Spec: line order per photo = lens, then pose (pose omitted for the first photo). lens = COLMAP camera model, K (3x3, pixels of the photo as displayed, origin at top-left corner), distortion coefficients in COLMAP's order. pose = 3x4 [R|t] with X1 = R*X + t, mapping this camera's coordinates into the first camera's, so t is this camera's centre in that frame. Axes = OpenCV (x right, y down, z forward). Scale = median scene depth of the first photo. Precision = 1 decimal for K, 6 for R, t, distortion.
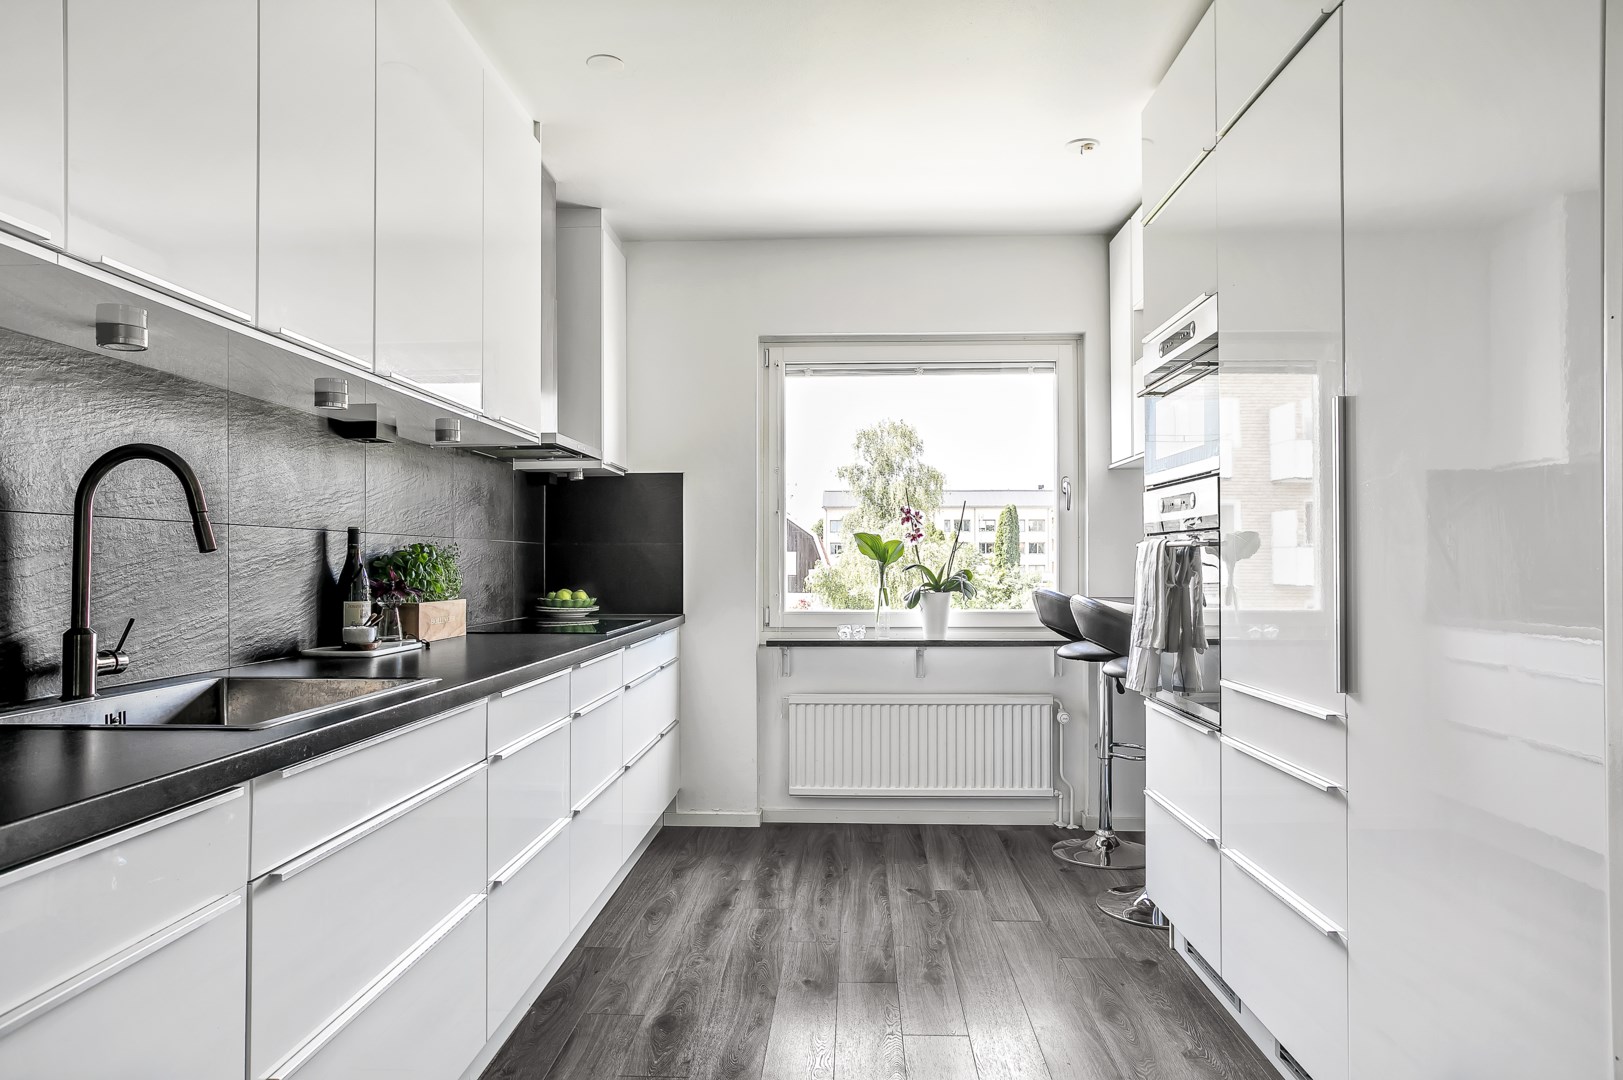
lens RADIAL K [[1042.6, 0, 816.5], [0, 1042.6, 546.2], [0, 0, 1]] dist [-0.030675, 0.033467]
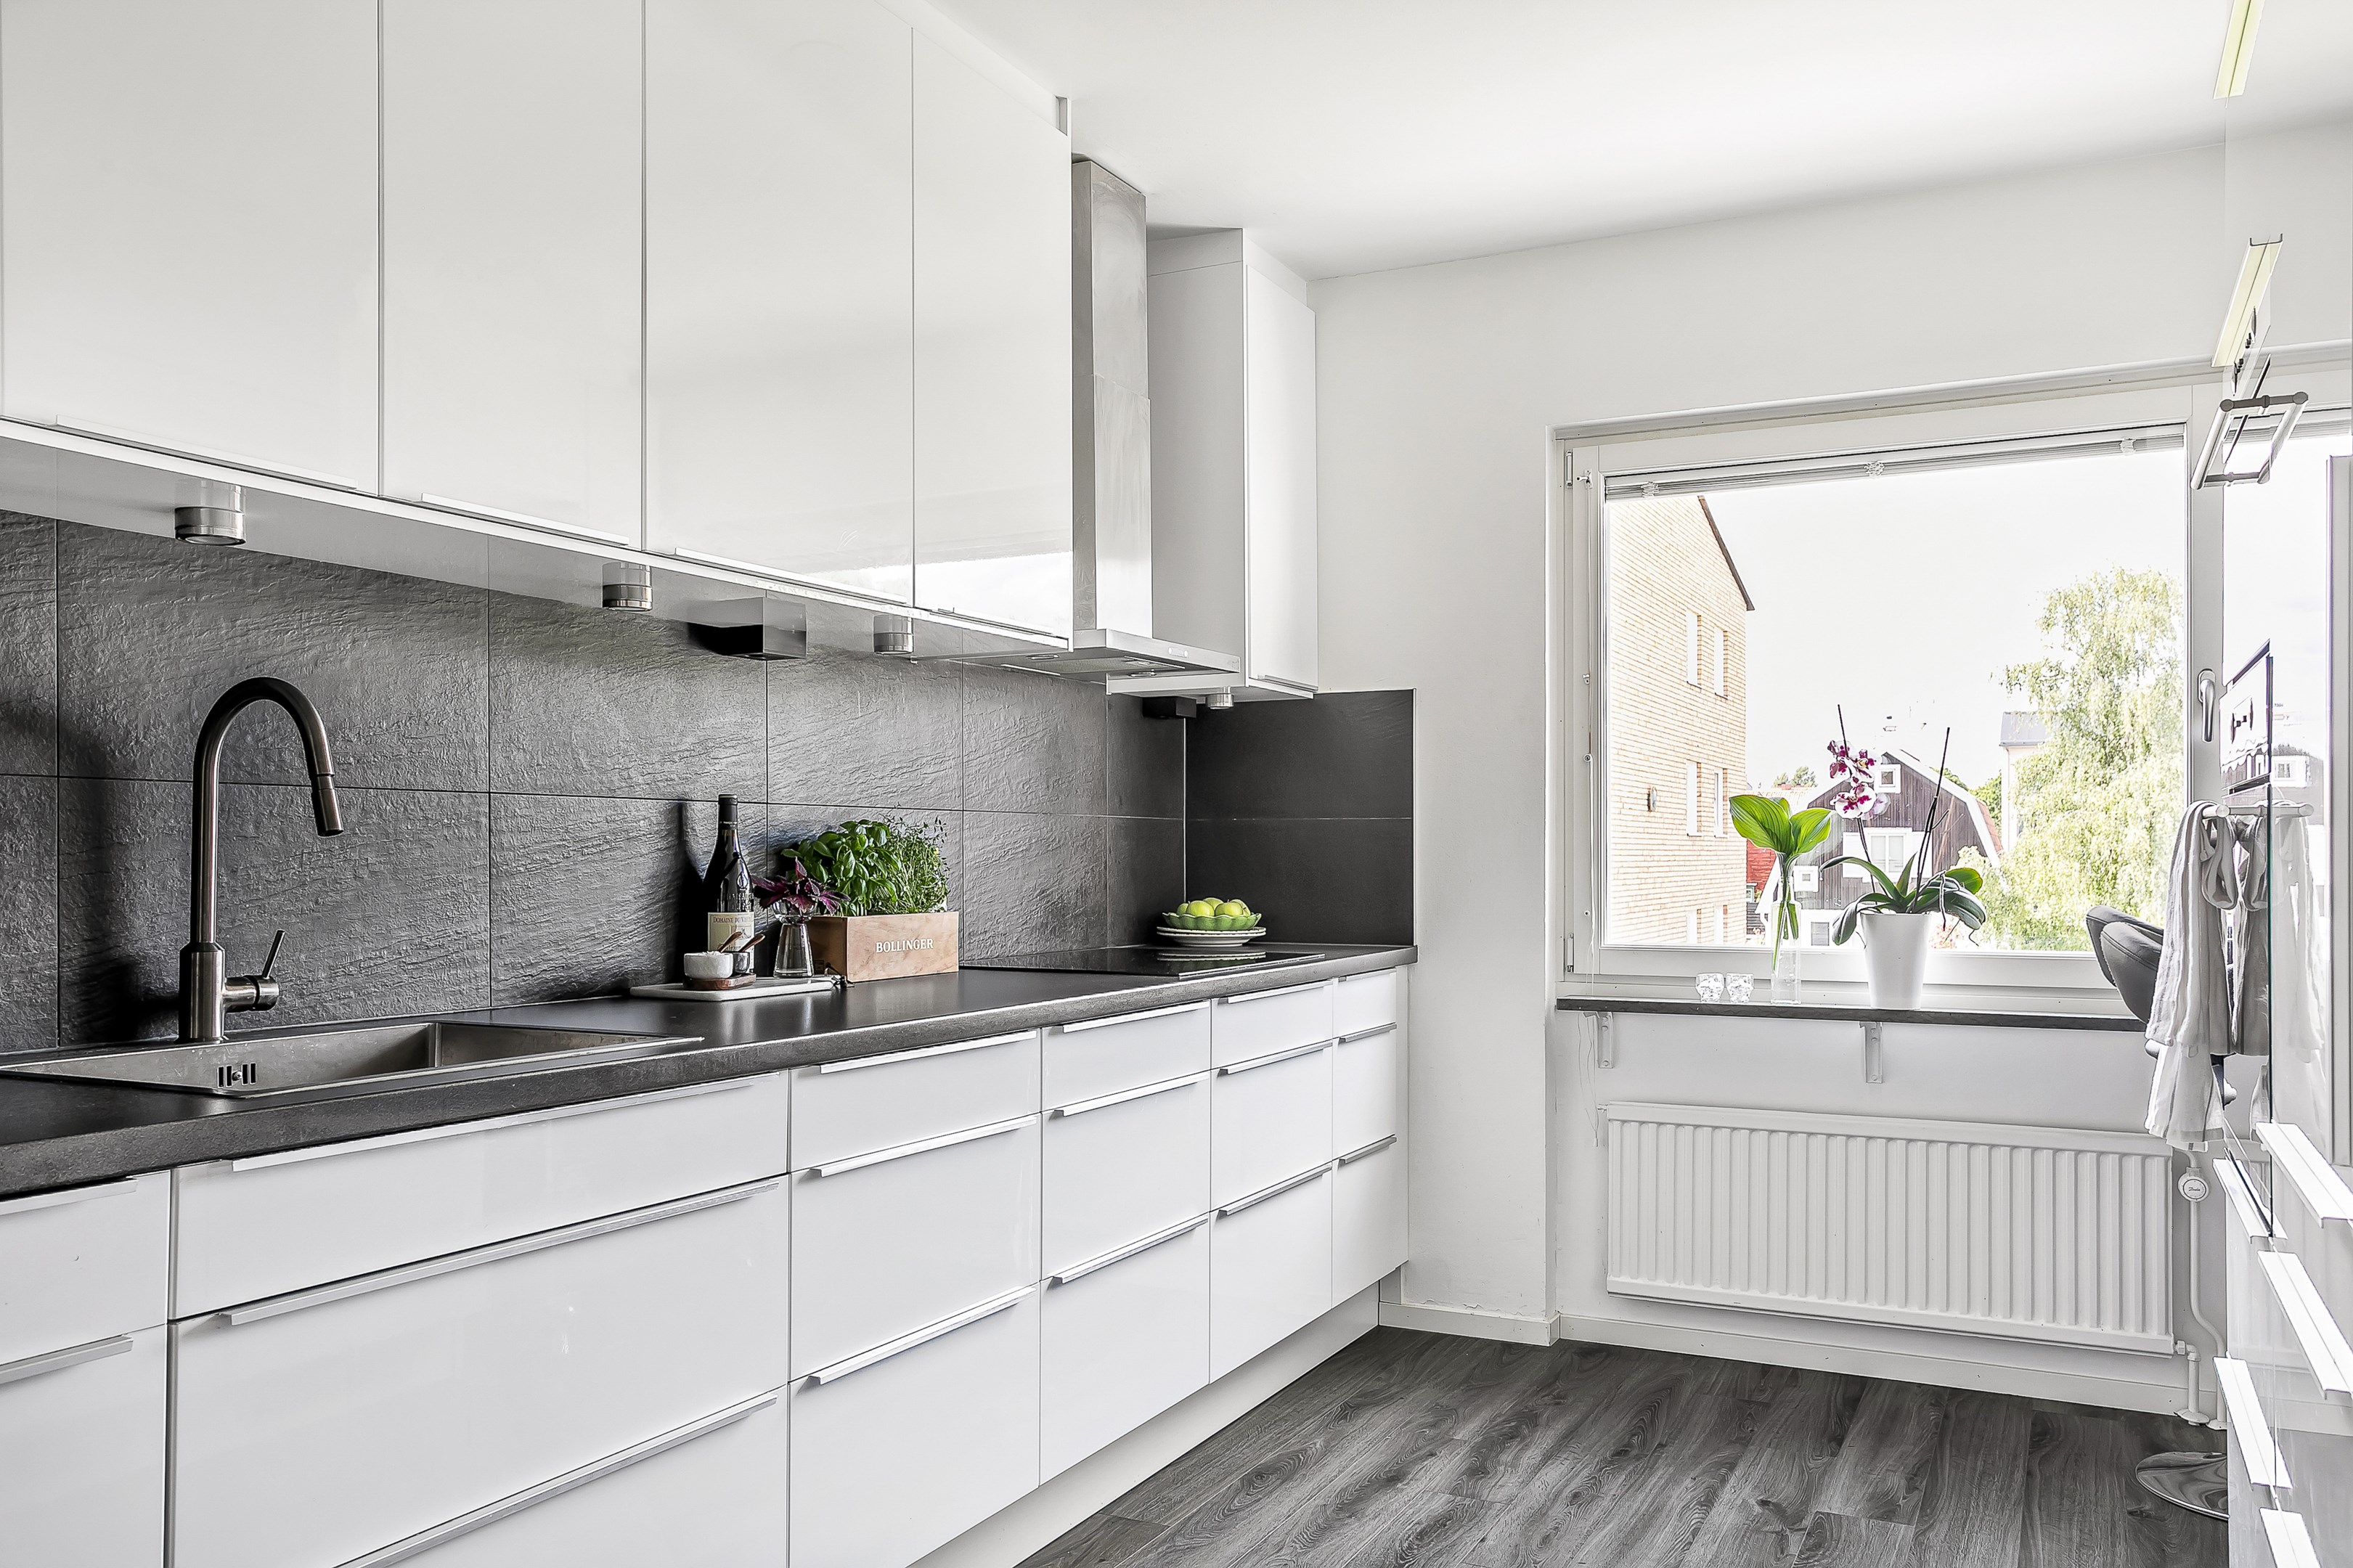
lens RADIAL K [[1852.8, 0, 1106.4], [0, 1852.8, 834.0], [0, 0, 1]] dist [-0.003169, 0.032207]
pose [[0.908931, -0.002490, -0.416939, 0.161594], [0.004807, 0.999978, 0.004508, 0.000988], [0.416919, -0.006102, 0.908923, 0.047761]]
